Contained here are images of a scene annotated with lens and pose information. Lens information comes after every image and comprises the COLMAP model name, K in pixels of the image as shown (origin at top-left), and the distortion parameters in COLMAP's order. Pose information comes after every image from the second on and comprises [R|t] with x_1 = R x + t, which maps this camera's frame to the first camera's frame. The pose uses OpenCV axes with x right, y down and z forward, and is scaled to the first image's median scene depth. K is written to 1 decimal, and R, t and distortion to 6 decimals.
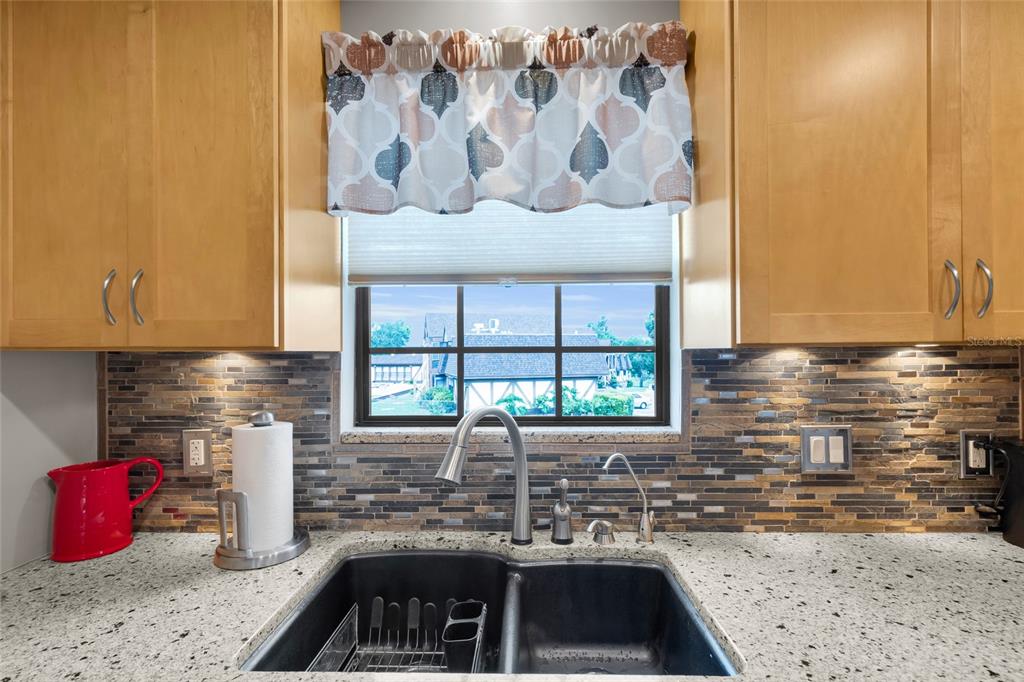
lens RADIAL K [[479.9, 0, 512.8], [0, 479.9, 350.1], [0, 0, 1]] dist [0.013381, 0.000582]
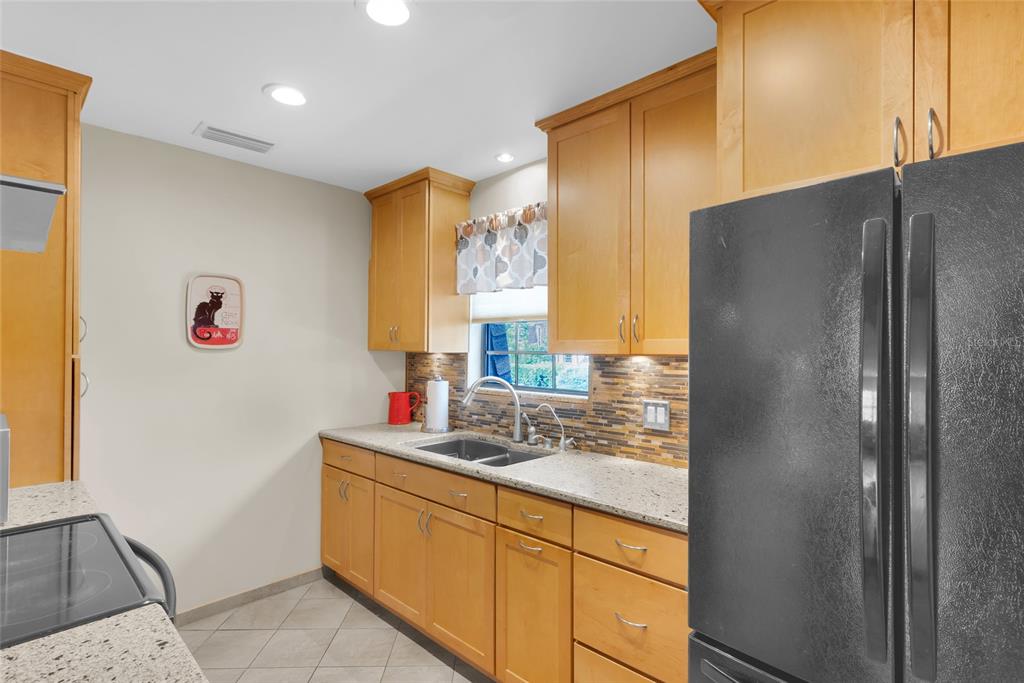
lens RADIAL K [[479.9, 0, 512.8], [0, 479.9, 350.6], [0, 0, 1]] dist [0.013381, 0.000582]
pose [[0.751362, 0.015107, -0.659717, 1.379010], [-0.015221, 0.999869, 0.005561, -0.024095], [0.659714, 0.005864, 0.751494, -0.615995]]
